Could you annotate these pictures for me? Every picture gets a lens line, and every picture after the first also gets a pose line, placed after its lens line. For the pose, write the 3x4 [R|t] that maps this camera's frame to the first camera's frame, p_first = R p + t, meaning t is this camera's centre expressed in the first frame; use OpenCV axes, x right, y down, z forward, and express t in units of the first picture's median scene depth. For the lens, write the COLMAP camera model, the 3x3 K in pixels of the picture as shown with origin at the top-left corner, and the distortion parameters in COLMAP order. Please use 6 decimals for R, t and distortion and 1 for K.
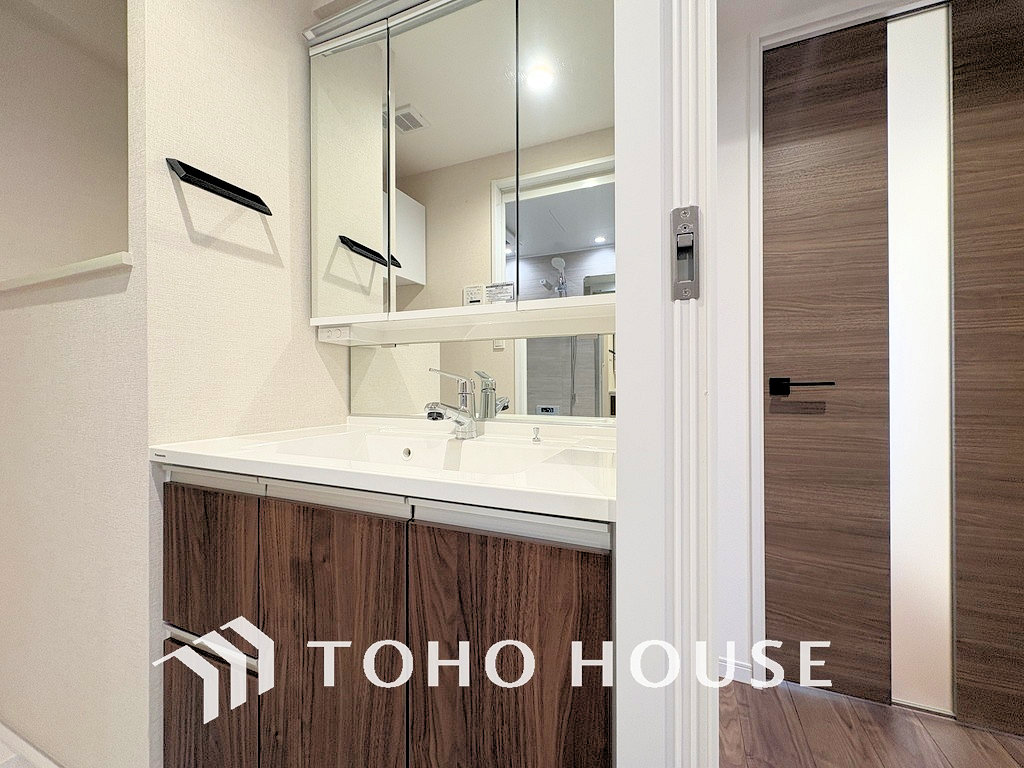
lens RADIAL K [[407.2, 0, 506.1], [0, 407.2, 382.5], [0, 0, 1]] dist [0.001443, 0.000301]
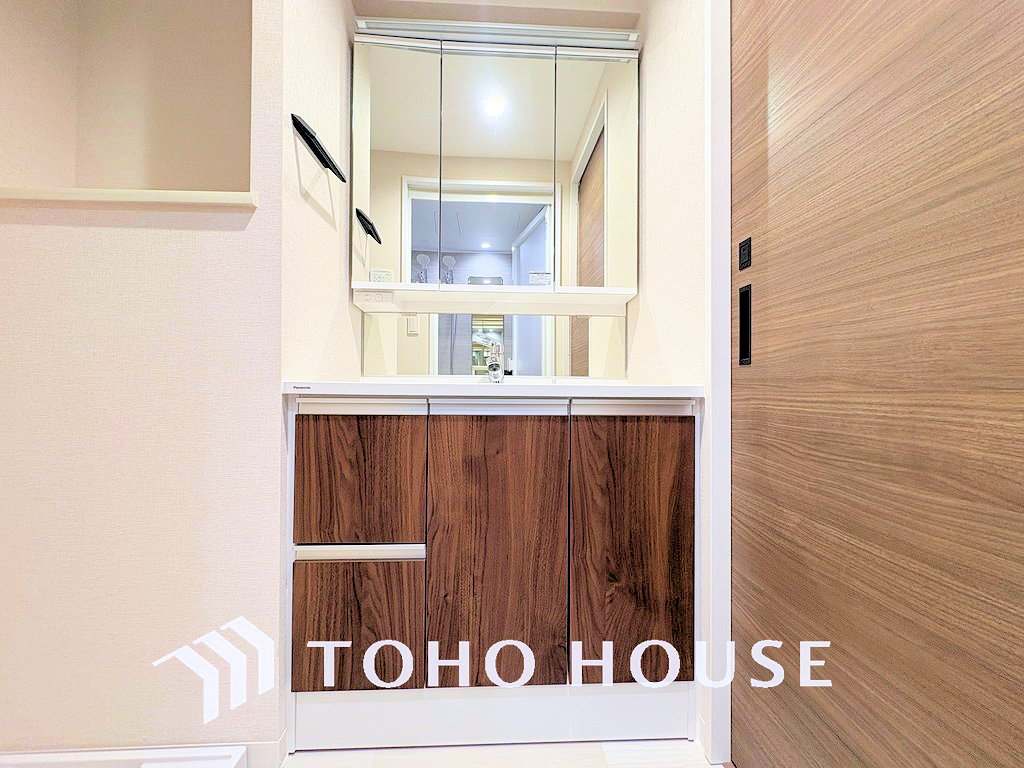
lens RADIAL K [[407.2, 0, 506.1], [0, 407.2, 382.5], [0, 0, 1]] dist [0.001443, 0.000301]
pose [[0.899726, 0.012404, 0.436279, -0.969856], [-0.008505, 0.999905, -0.010889, 0.200366], [-0.436373, 0.006087, 0.899745, -0.247670]]
